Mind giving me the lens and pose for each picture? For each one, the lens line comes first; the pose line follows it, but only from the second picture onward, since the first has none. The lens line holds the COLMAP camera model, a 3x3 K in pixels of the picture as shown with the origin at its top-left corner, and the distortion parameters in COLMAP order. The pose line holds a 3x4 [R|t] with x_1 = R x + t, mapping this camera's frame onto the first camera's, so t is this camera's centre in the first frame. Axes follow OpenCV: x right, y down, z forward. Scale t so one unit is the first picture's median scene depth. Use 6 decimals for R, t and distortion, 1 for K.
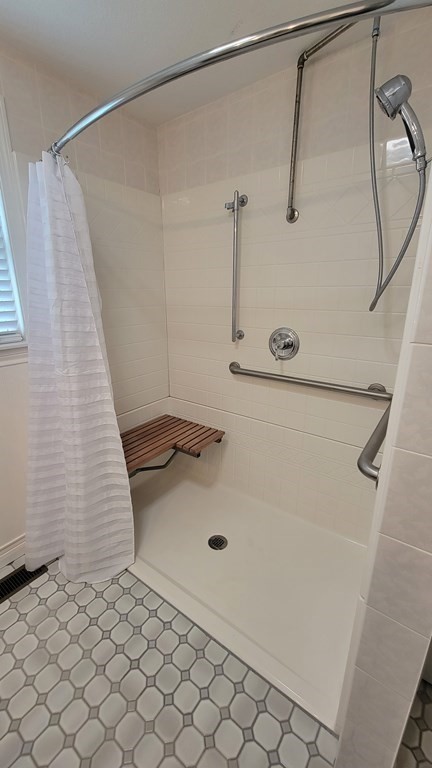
lens RADIAL K [[311.1, 0, 216.4], [0, 311.1, 384.2], [0, 0, 1]] dist [-0.002376, -0.000570]
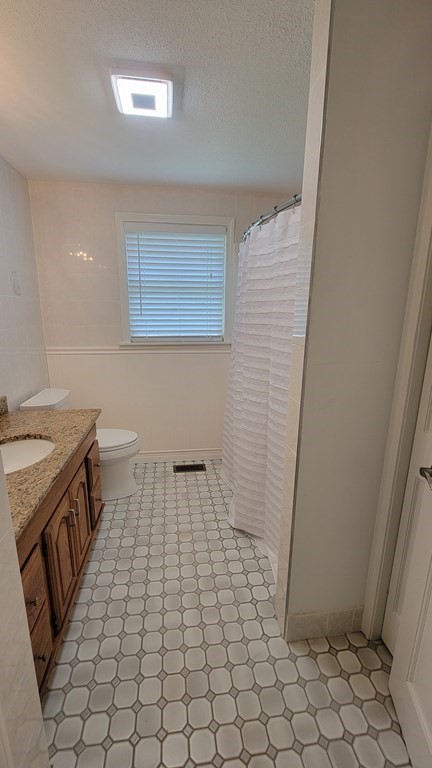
lens RADIAL K [[311.1, 0, 211.7], [0, 311.1, 383.8], [0, 0, 1]] dist [-0.002376, -0.000570]
pose [[0.700620, 0.171394, -0.692644, 0.805120], [-0.223873, 0.974508, 0.014690, 0.117223], [0.677504, 0.144773, 0.721130, -0.412420]]
